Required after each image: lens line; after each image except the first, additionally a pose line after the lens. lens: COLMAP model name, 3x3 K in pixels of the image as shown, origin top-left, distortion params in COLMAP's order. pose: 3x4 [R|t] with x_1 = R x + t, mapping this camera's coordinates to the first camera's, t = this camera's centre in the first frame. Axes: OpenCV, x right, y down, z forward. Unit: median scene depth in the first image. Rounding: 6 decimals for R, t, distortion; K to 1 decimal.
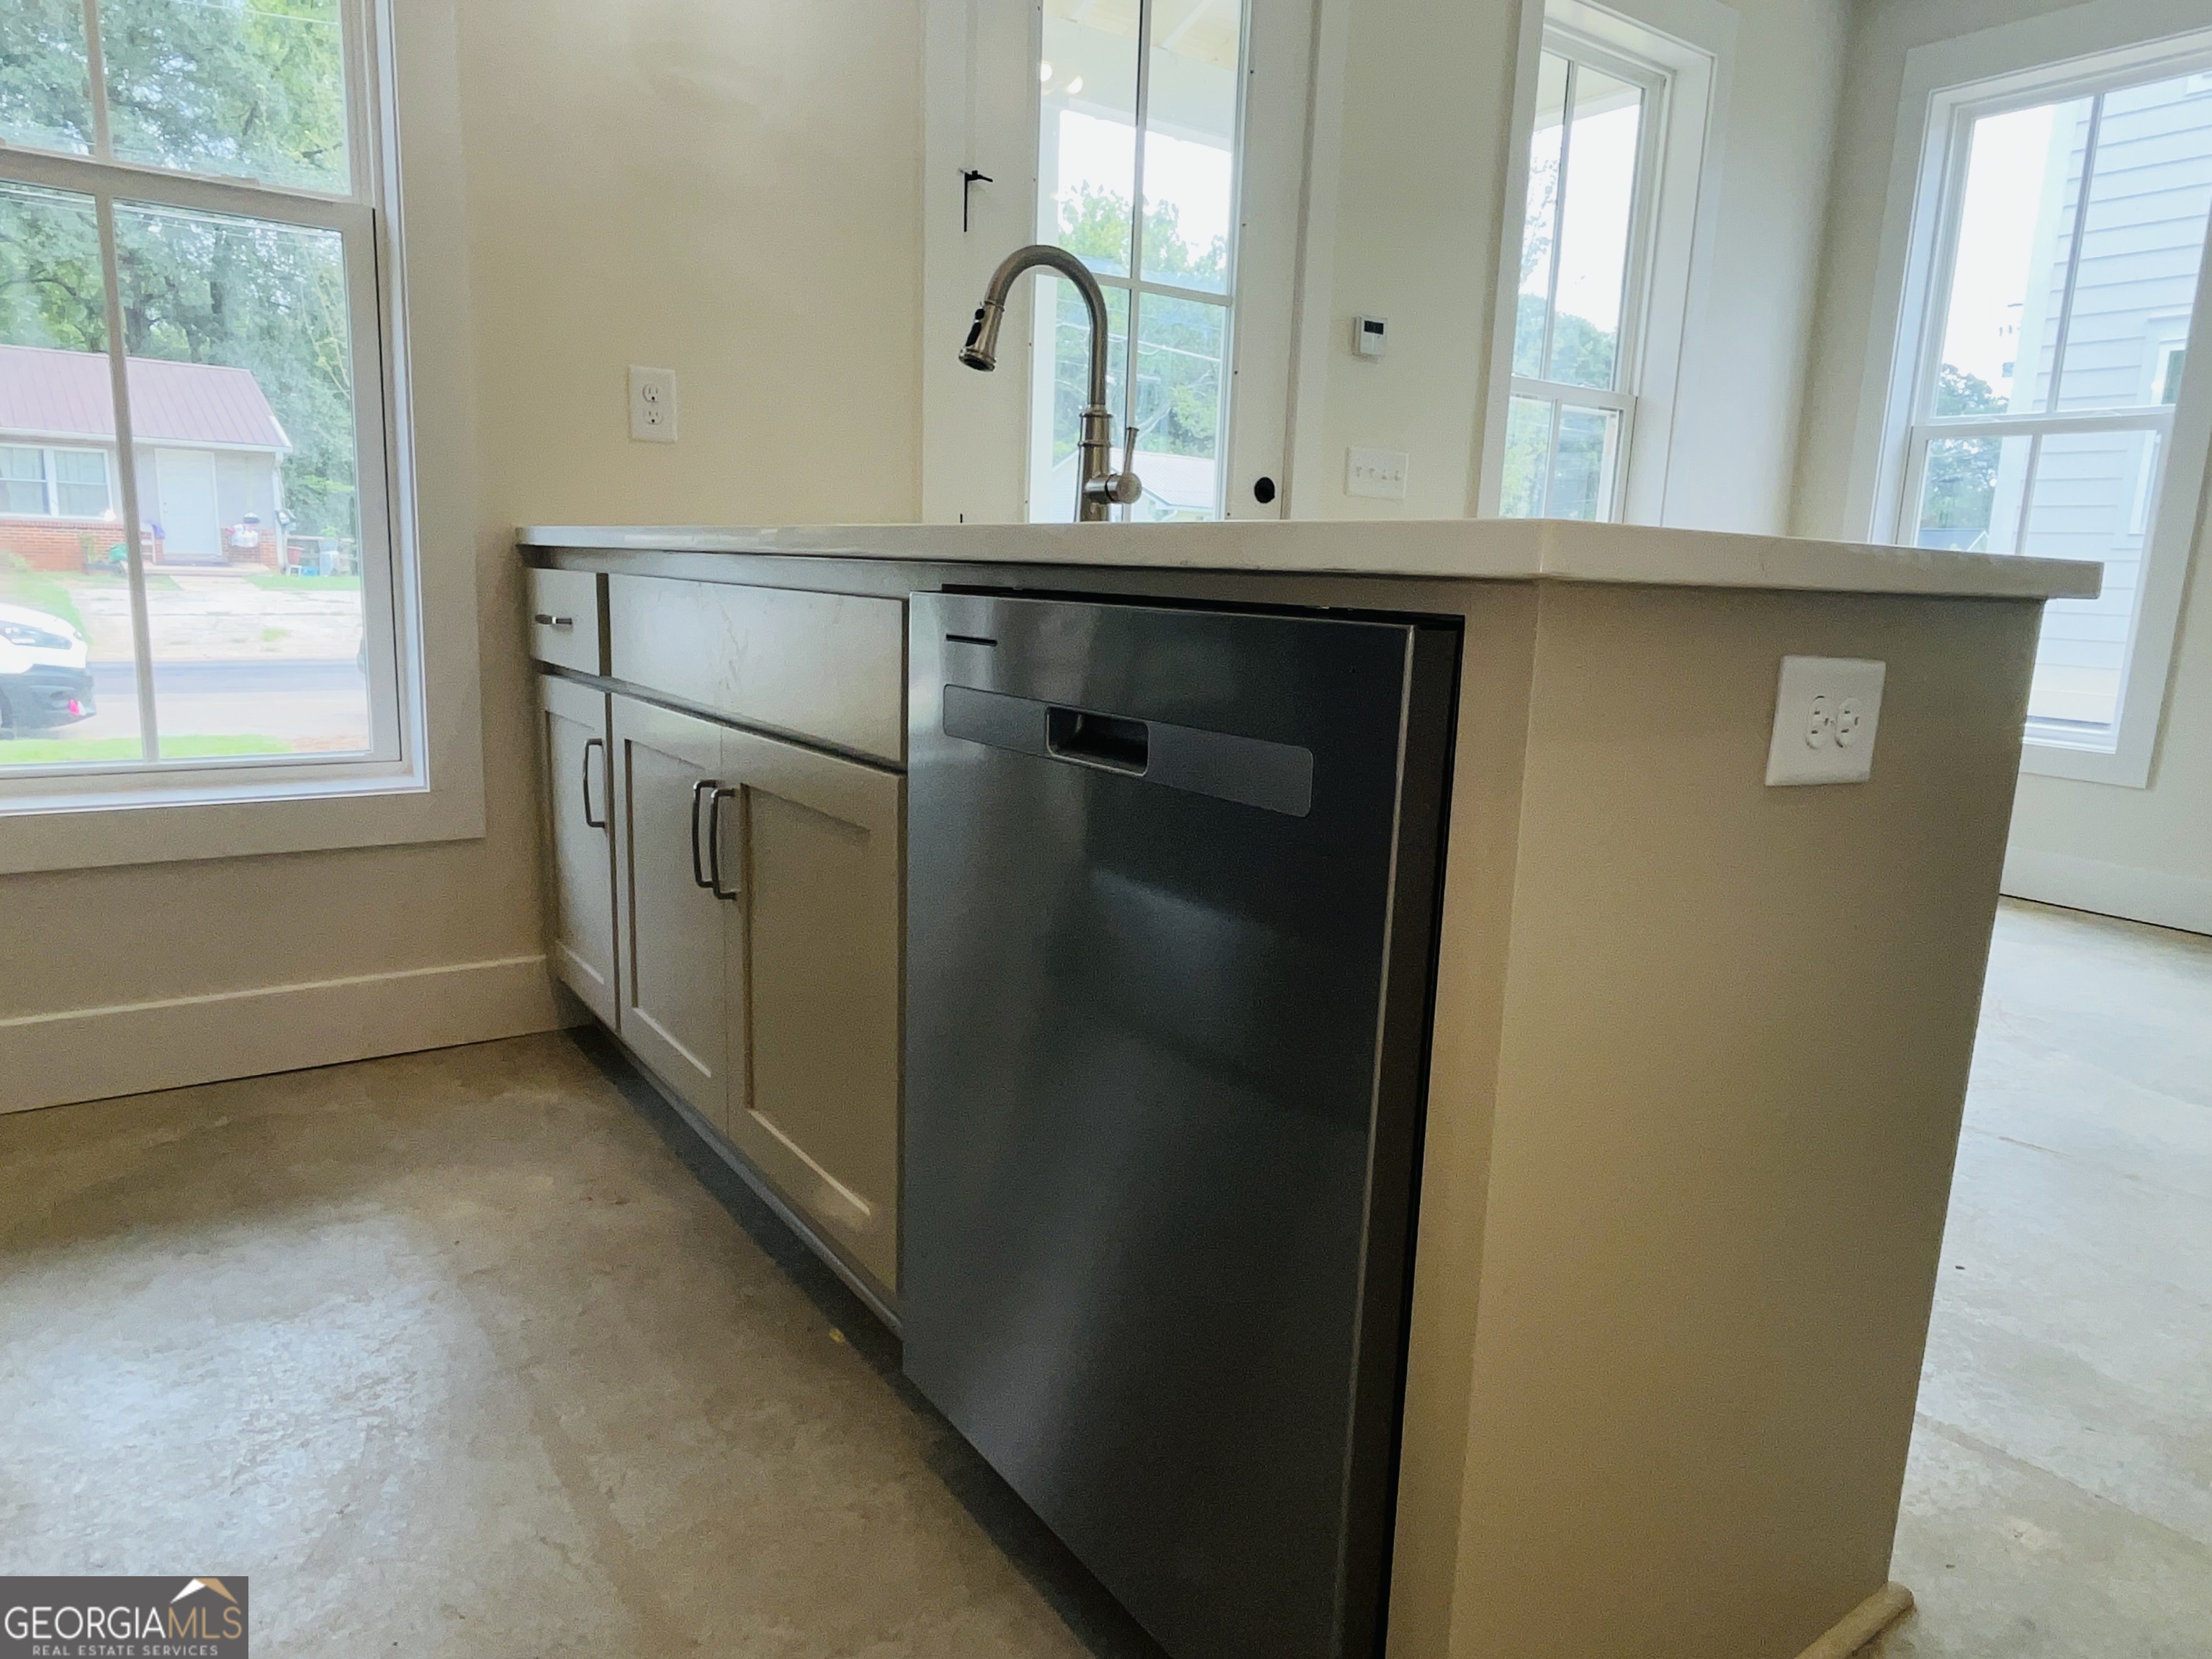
lens RADIAL K [[1381.9, 0, 1106.0], [0, 1381.9, 829.5], [0, 0, 1]] dist [0.002145, -0.014254]
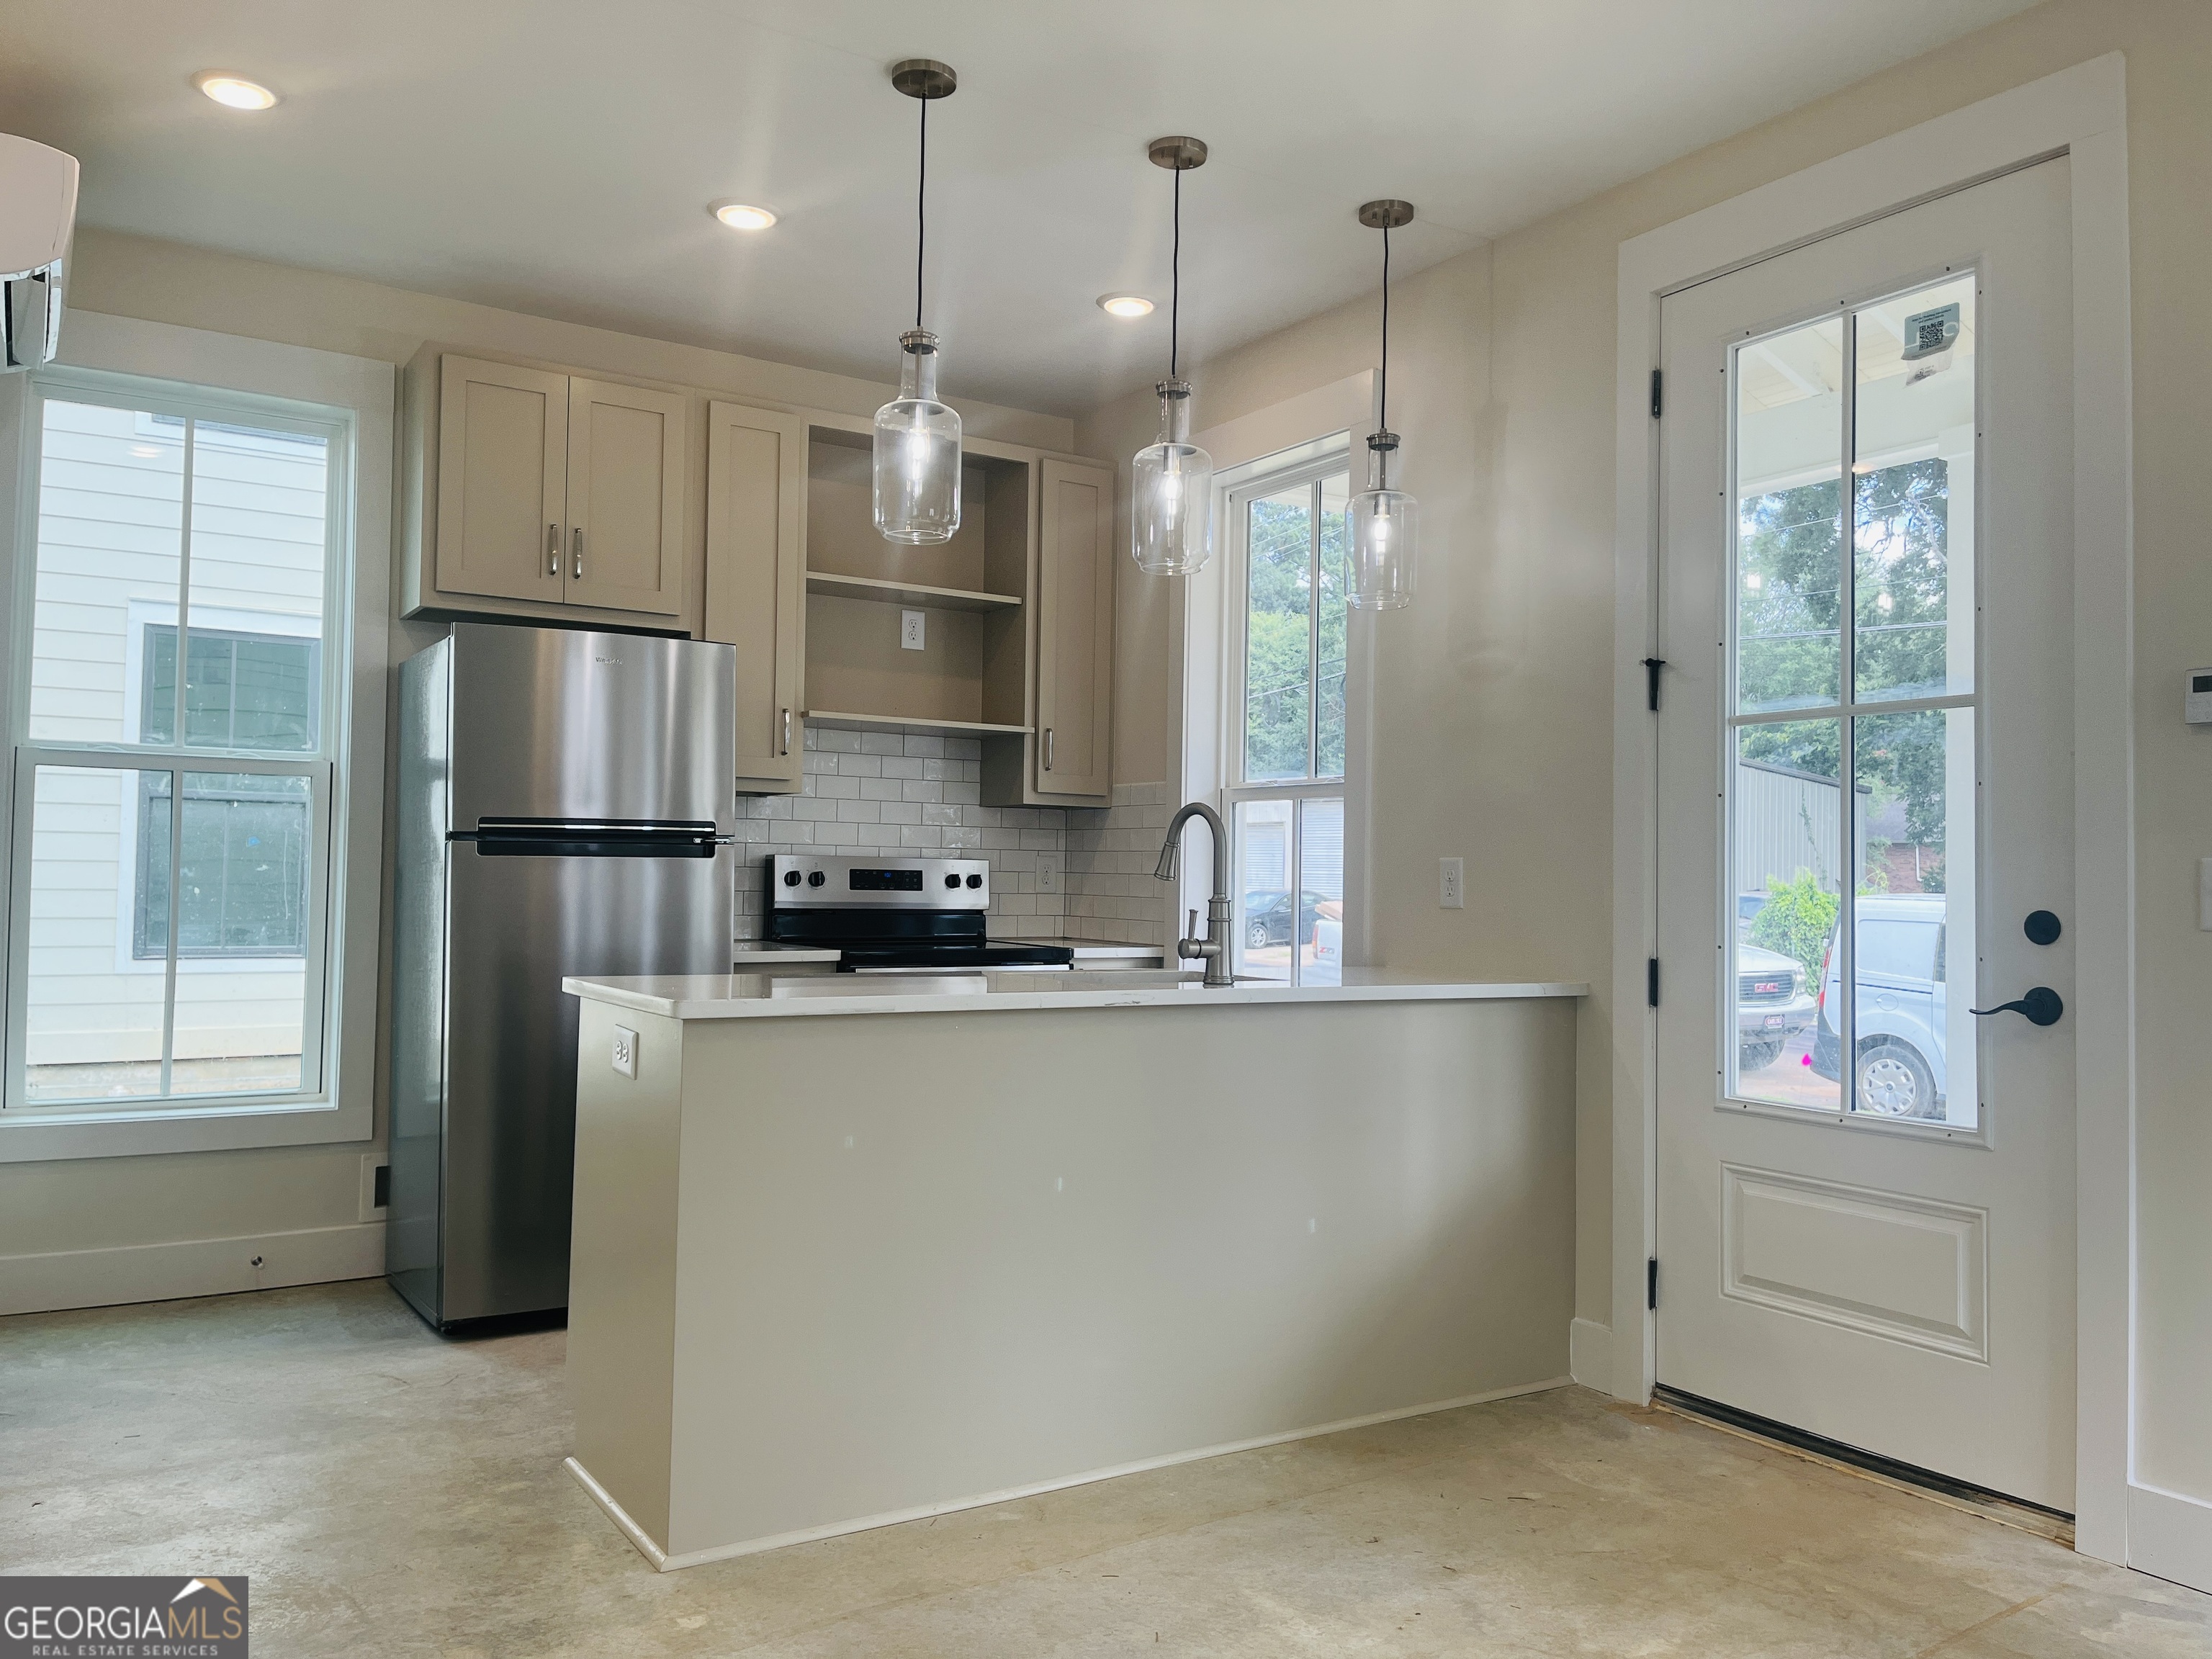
lens RADIAL K [[1674.6, 0, 1130.2], [0, 1674.6, 834.8], [0, 0, 1]] dist [0.055289, -0.087147]
pose [[-0.038564, -0.065952, -0.997077, 1.417076], [-0.208213, 0.976448, -0.056534, -0.191689], [0.977323, 0.205425, -0.051388, 0.765957]]
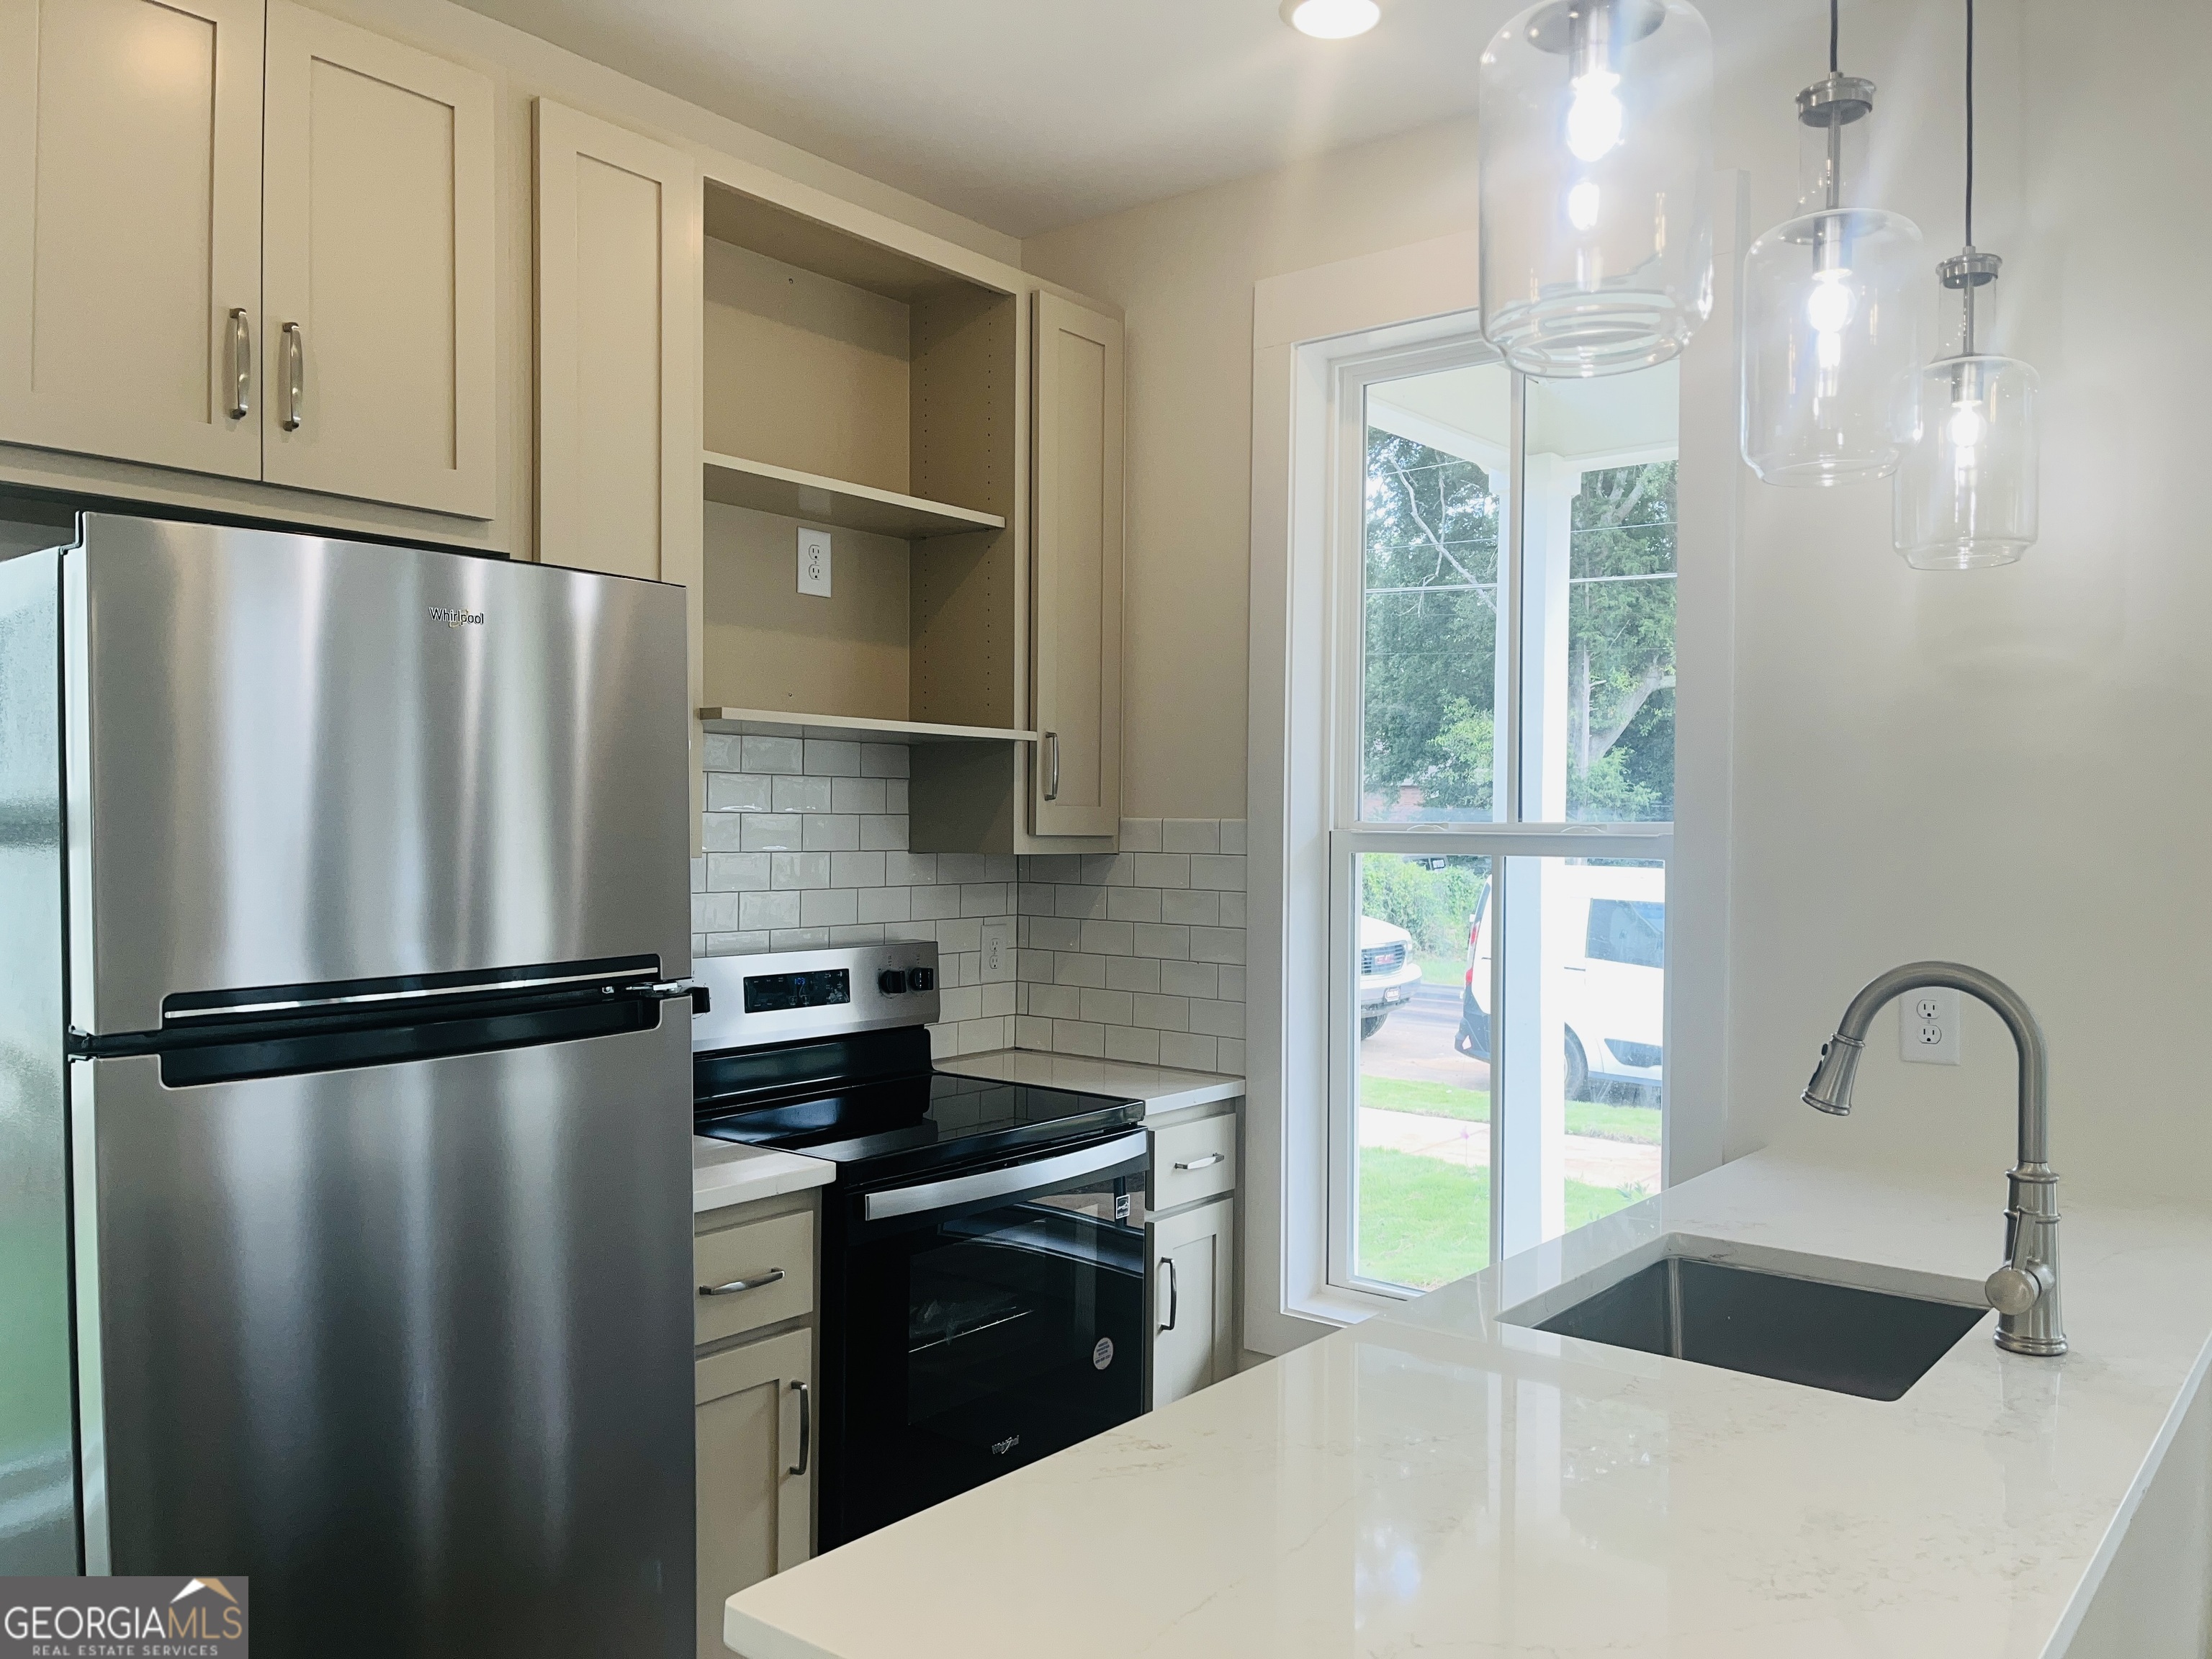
lens RADIAL K [[1666.2, 0, 1128.8], [0, 1666.2, 854.0], [0, 0, 1]] dist [0.082723, -0.162493]
pose [[0.290619, -0.019130, -0.956648, 0.545557], [-0.179123, 0.981037, -0.074033, -0.244635], [0.939923, 0.192873, 0.281682, 0.211029]]
